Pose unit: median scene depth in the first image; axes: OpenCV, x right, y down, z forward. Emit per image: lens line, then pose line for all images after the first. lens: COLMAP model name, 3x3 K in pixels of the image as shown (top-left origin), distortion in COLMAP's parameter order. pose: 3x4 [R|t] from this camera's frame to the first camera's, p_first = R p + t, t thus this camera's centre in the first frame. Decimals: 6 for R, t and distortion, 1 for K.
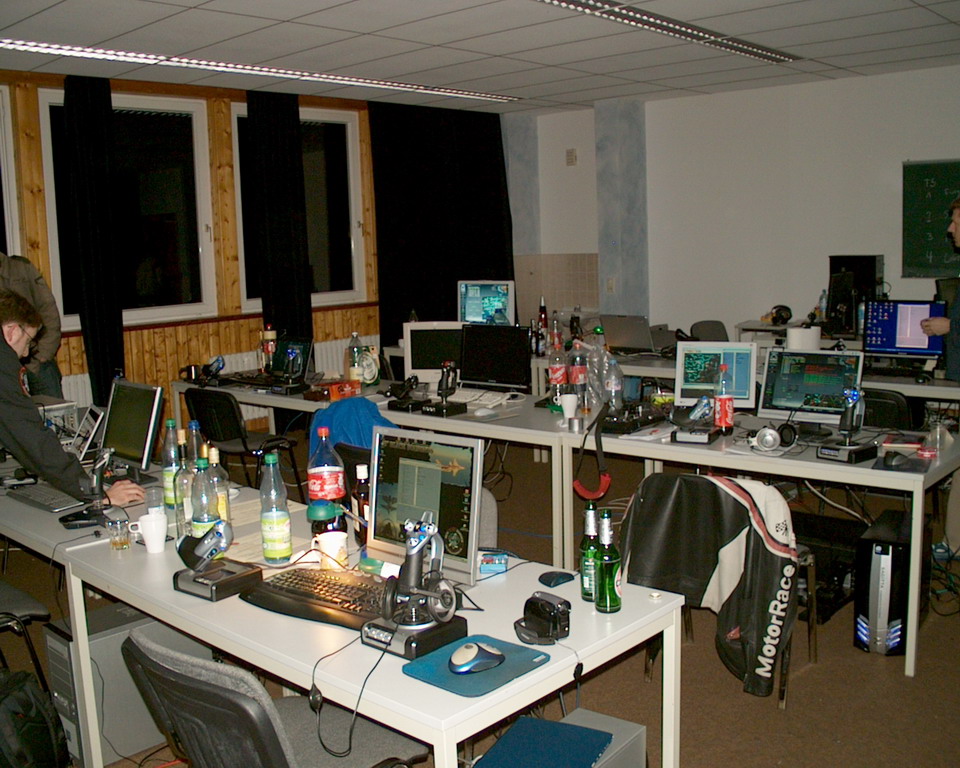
lens RADIAL K [[1001.6, 0, 480.0], [0, 1001.6, 384.0], [0, 0, 1]] dist [-0.202675, 0.151707]
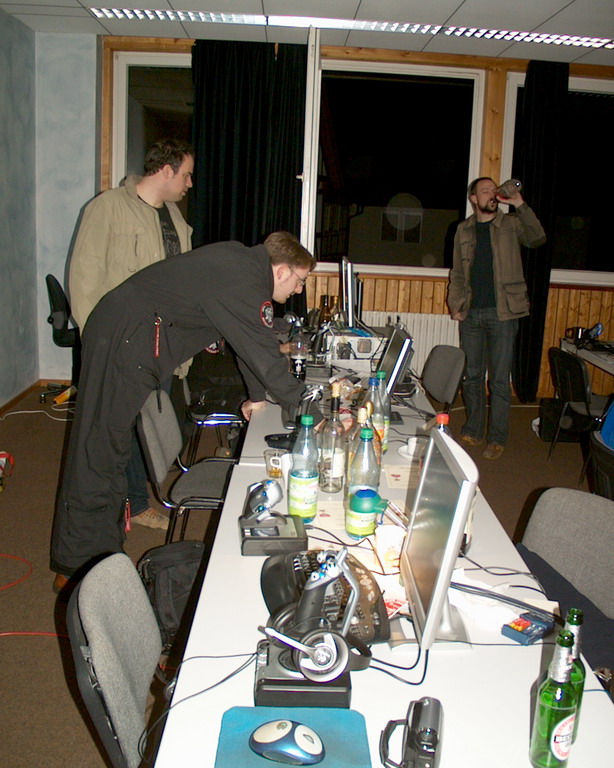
lens RADIAL K [[801.3, 0, 307.0], [0, 801.3, 384.0], [0, 0, 1]] dist [-0.202675, 0.151707]
pose [[0.678152, 0.220445, -0.701081, 0.115234], [-0.166485, 0.975234, 0.145609, -0.031514], [0.715816, 0.017974, 0.698057, 0.164465]]
